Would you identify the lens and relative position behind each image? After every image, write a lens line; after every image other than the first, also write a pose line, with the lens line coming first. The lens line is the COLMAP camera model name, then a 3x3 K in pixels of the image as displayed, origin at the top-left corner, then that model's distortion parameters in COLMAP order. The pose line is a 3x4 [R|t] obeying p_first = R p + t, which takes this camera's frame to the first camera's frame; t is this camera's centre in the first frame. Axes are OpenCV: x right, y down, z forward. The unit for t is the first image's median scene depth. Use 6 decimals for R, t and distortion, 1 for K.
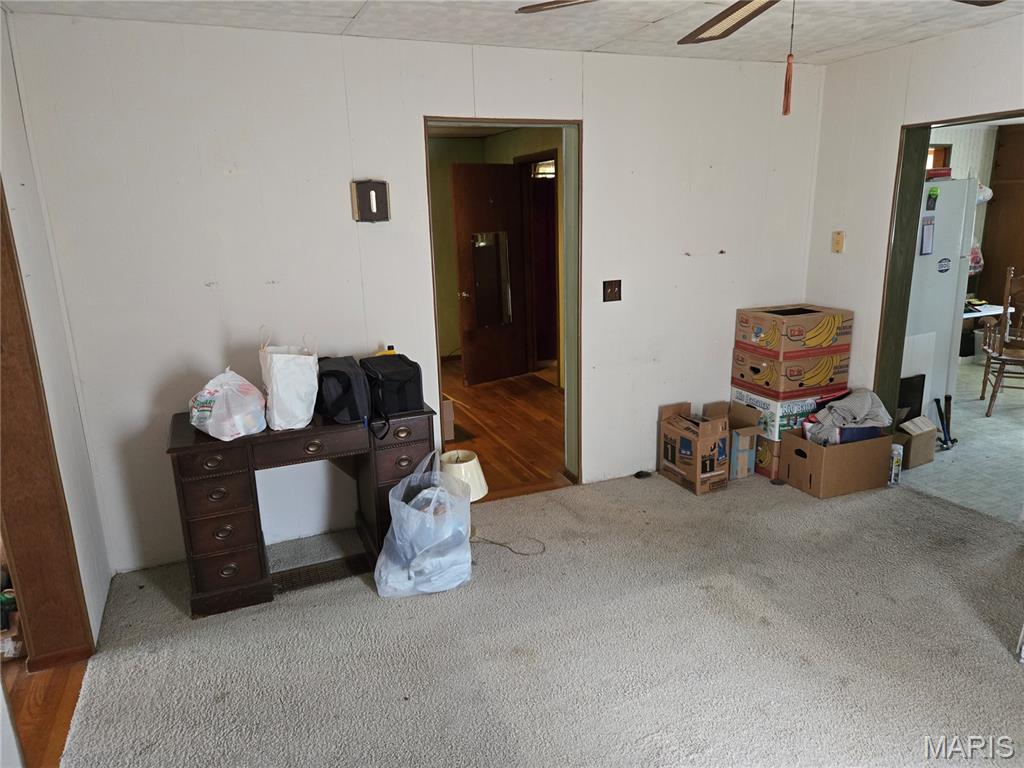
lens RADIAL K [[685.6, 0, 511.0], [0, 685.6, 379.2], [0, 0, 1]] dist [0.066471, -0.059618]
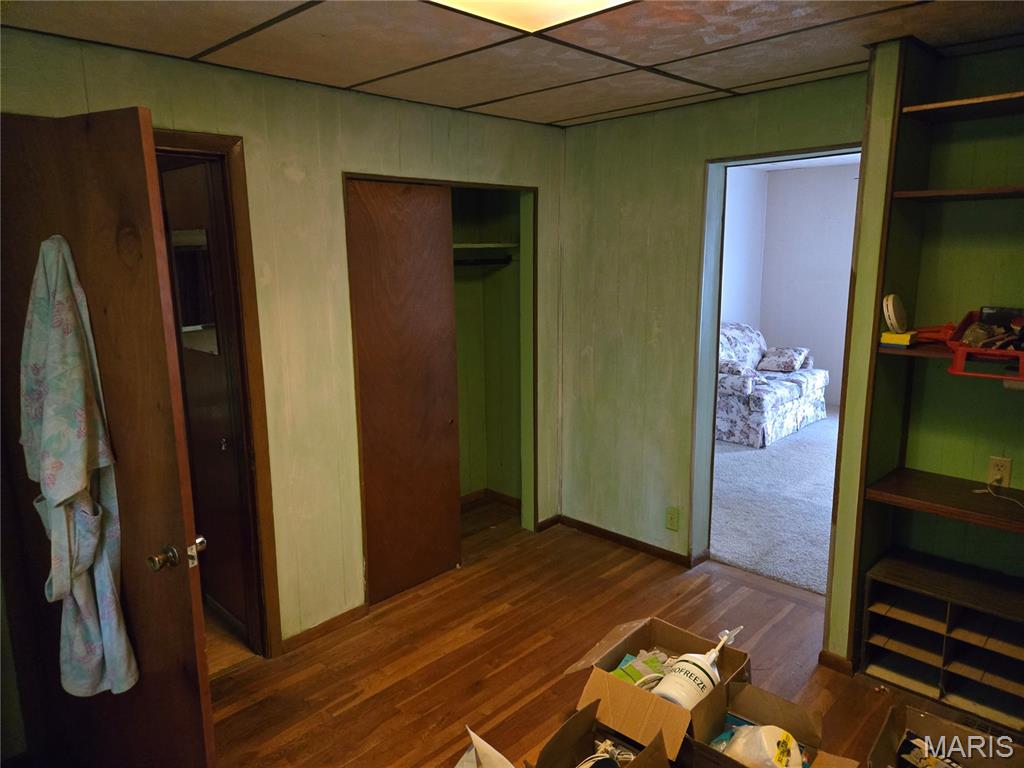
lens RADIAL K [[685.6, 0, 511.0], [0, 685.6, 379.2], [0, 0, 1]] dist [0.066471, -0.059618]
pose [[-0.387787, -0.144969, 0.910278, -0.605837], [0.247179, 0.935029, 0.254212, -0.366236], [-0.887989, 0.323581, -0.326758, 1.467342]]
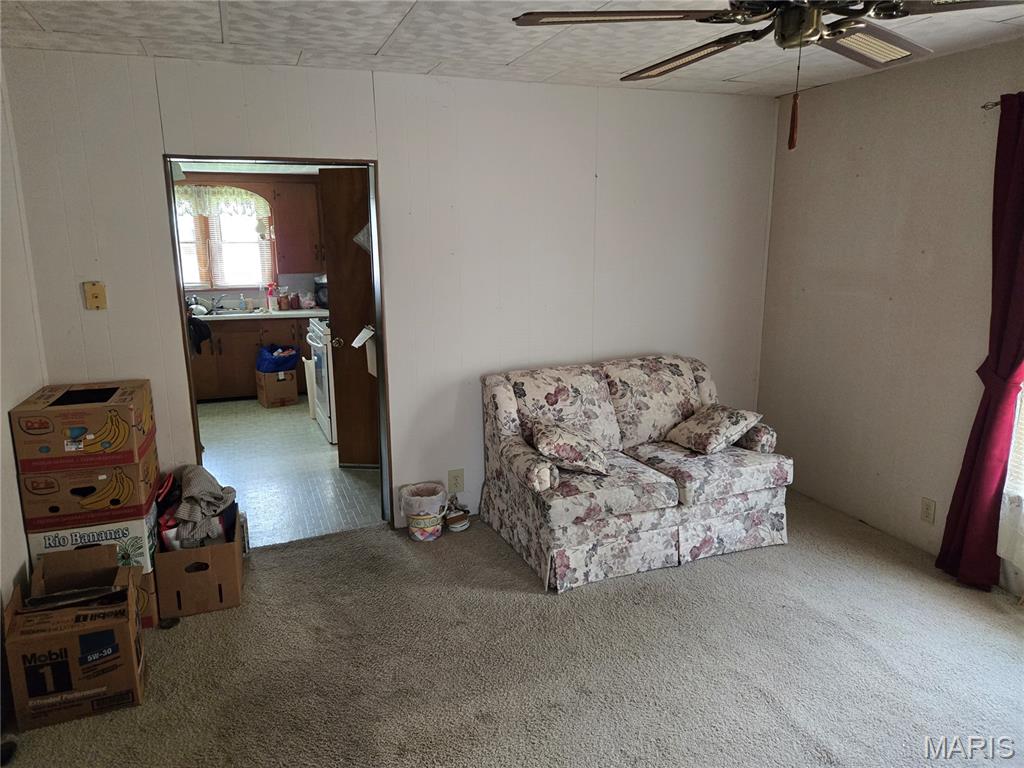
lens RADIAL K [[685.6, 0, 511.0], [0, 685.6, 379.2], [0, 0, 1]] dist [0.066471, -0.059618]
pose [[0.026394, -0.181678, 0.983004, -0.271858], [0.251539, 0.952914, 0.169363, -0.126416], [-0.967487, 0.242794, 0.070850, 0.540104]]
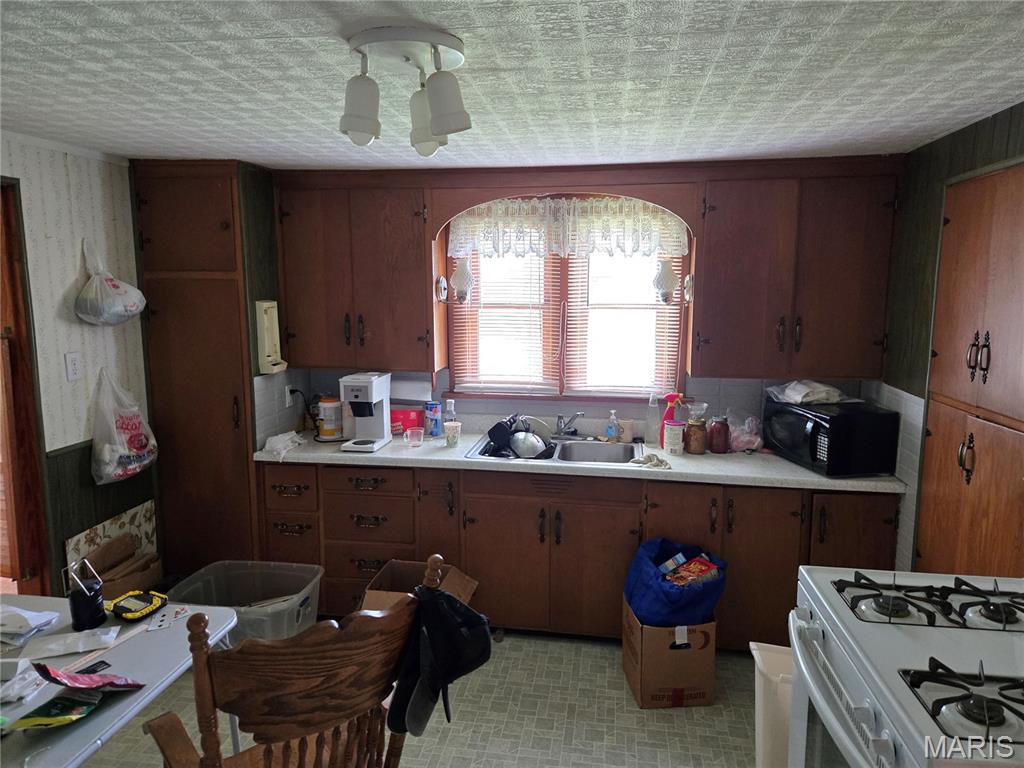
lens RADIAL K [[685.6, 0, 511.0], [0, 685.6, 379.2], [0, 0, 1]] dist [0.066471, -0.059618]
pose [[0.524590, -0.095990, 0.845926, 0.688292], [0.195786, 0.980594, -0.010143, -0.263322], [-0.828536, 0.170941, 0.533204, 0.914939]]
